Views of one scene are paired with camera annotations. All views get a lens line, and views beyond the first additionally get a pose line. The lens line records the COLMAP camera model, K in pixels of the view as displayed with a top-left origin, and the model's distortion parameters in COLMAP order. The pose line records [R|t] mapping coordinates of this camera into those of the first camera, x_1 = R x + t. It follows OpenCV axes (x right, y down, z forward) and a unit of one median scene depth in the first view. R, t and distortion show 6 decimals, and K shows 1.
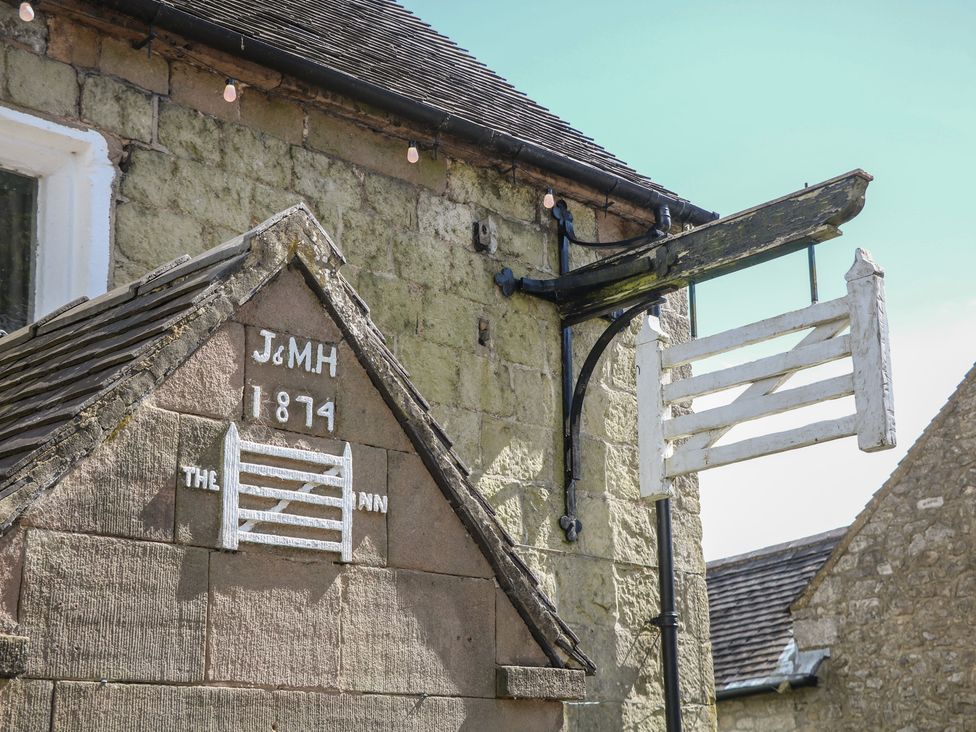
lens RADIAL K [[1747.8, 0, 492.0], [0, 1747.8, 365.5], [0, 0, 1]] dist [0.145976, 0.000000]
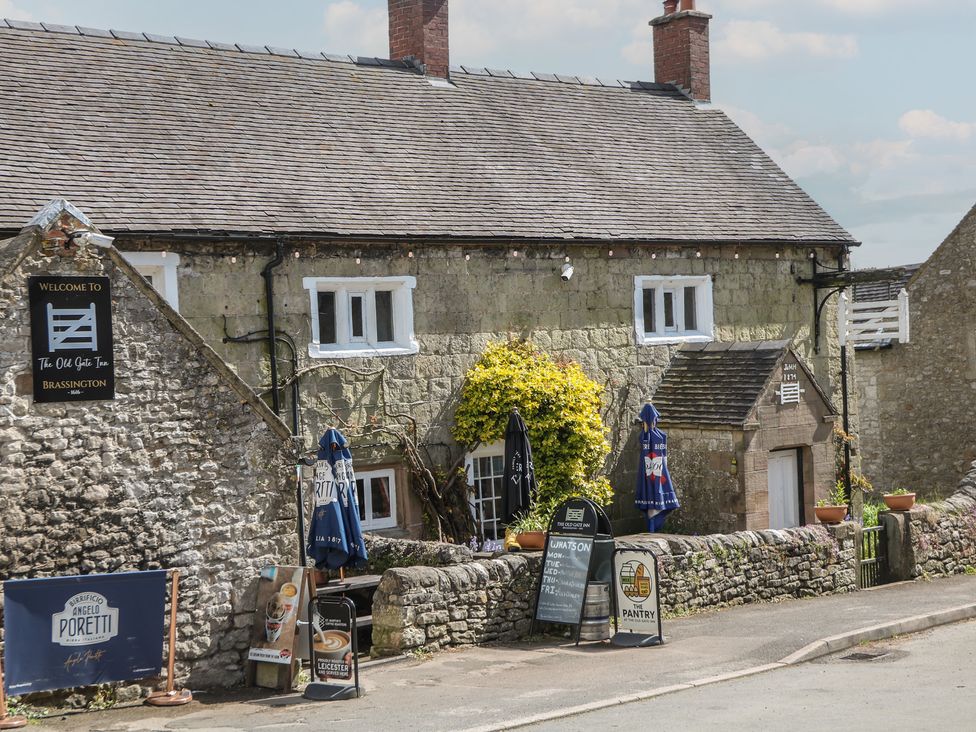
lens RADIAL K [[1747.8, 0, 482.1], [0, 1747.8, 365.6], [0, 0, 1]] dist [0.145976, 0.000000]
pose [[0.998092, -0.014659, -0.059975, -0.409171], [0.030658, 0.960854, 0.275354, -0.855783], [0.053591, -0.276667, 0.959470, -2.390870]]
